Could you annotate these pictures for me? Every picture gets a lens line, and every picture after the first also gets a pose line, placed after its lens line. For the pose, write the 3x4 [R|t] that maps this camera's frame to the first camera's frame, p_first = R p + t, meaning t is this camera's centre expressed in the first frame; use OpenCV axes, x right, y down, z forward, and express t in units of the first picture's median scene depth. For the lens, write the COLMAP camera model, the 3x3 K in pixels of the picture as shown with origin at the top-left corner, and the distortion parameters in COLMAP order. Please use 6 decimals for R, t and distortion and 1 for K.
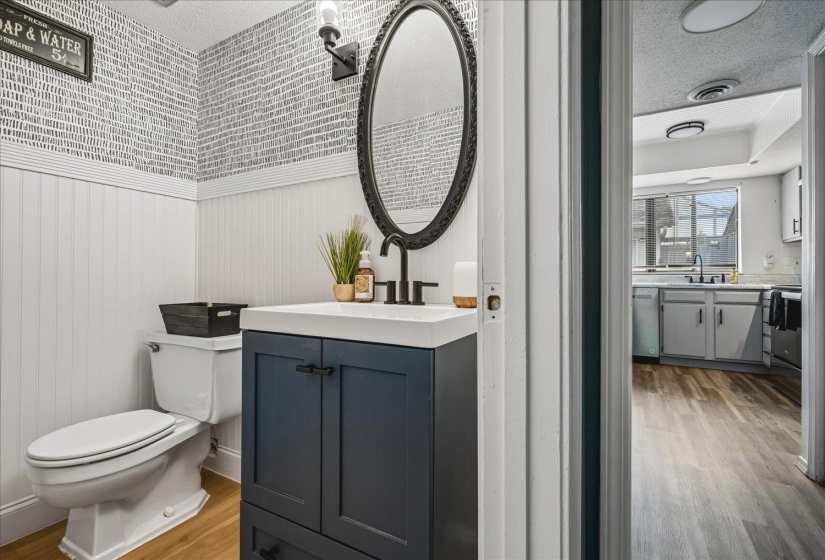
lens RADIAL K [[375.9, 0, 411.2], [0, 375.9, 276.9], [0, 0, 1]] dist [-0.002017, 0.000433]
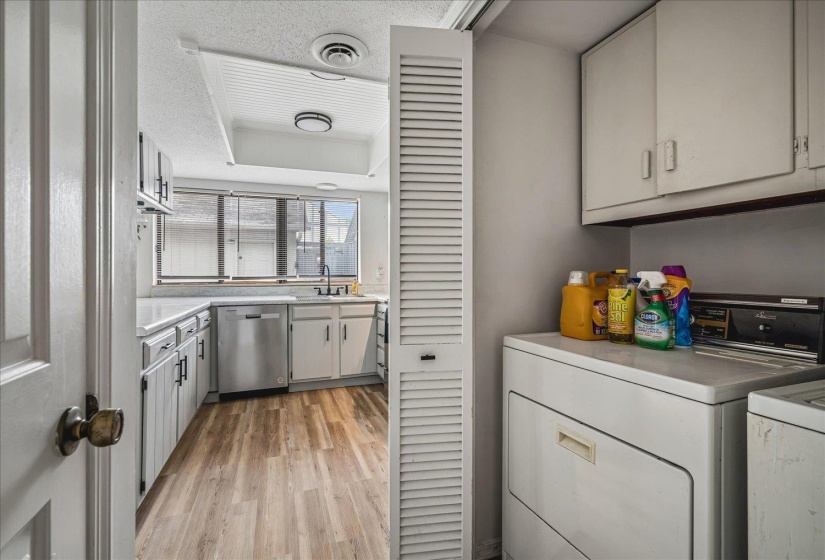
lens RADIAL K [[375.9, 0, 410.2], [0, 375.9, 275.7], [0, 0, 1]] dist [-0.002017, 0.000433]
pose [[0.646095, -0.001835, 0.763255, 0.201726], [-0.003797, 0.999977, 0.005618, -0.041624], [-0.763248, -0.006528, 0.646073, 0.256082]]
